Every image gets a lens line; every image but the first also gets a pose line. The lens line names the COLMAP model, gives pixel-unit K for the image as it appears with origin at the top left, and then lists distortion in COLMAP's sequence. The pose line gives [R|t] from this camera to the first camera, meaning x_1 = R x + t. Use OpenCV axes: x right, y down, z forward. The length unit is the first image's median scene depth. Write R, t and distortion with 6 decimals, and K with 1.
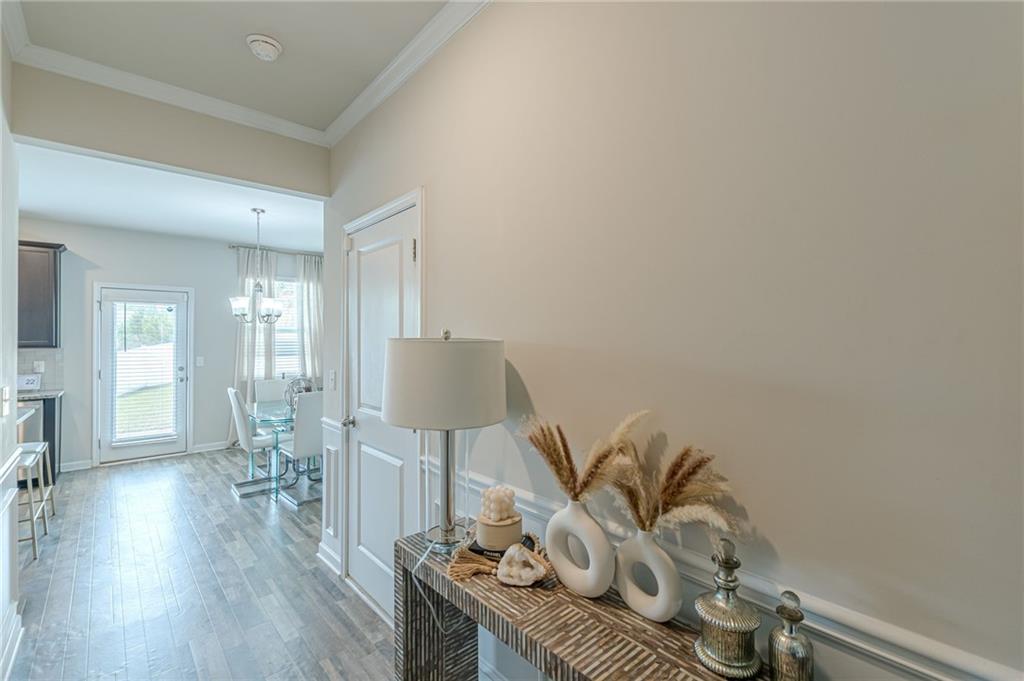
lens RADIAL K [[447.5, 0, 510.8], [0, 447.5, 335.1], [0, 0, 1]] dist [0.012469, -0.001298]
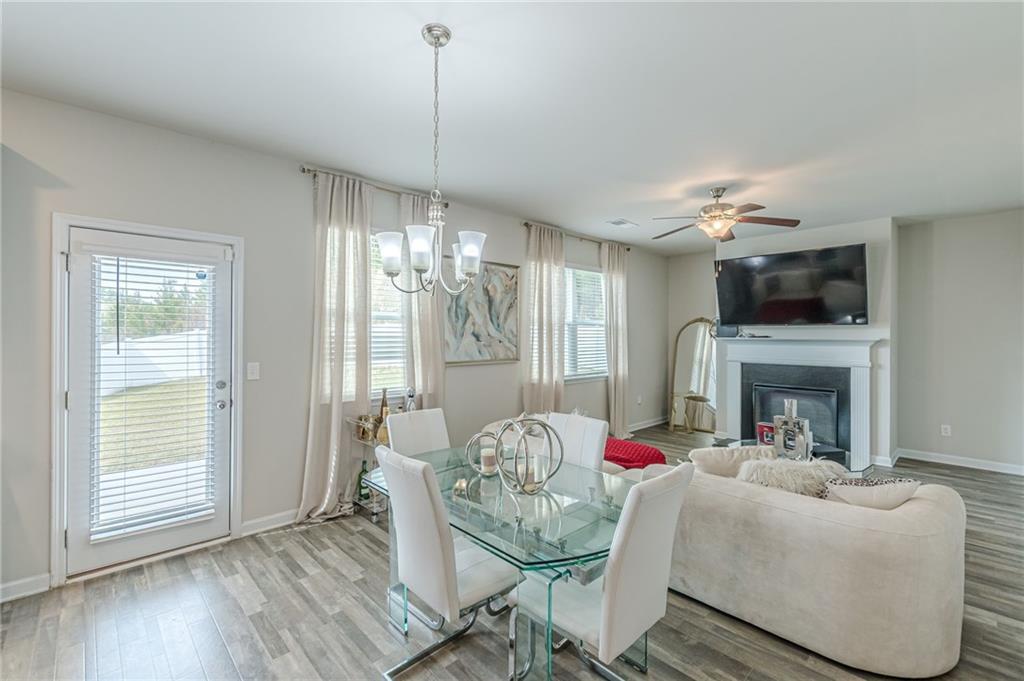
lens RADIAL K [[447.5, 0, 507.2], [0, 447.5, 335.2], [0, 0, 1]] dist [0.012469, -0.001298]
pose [[0.999271, 0.014141, 0.035452, -0.382055], [-0.014643, 0.999796, 0.013940, 0.002072], [-0.035248, -0.014449, 0.999274, 0.418508]]
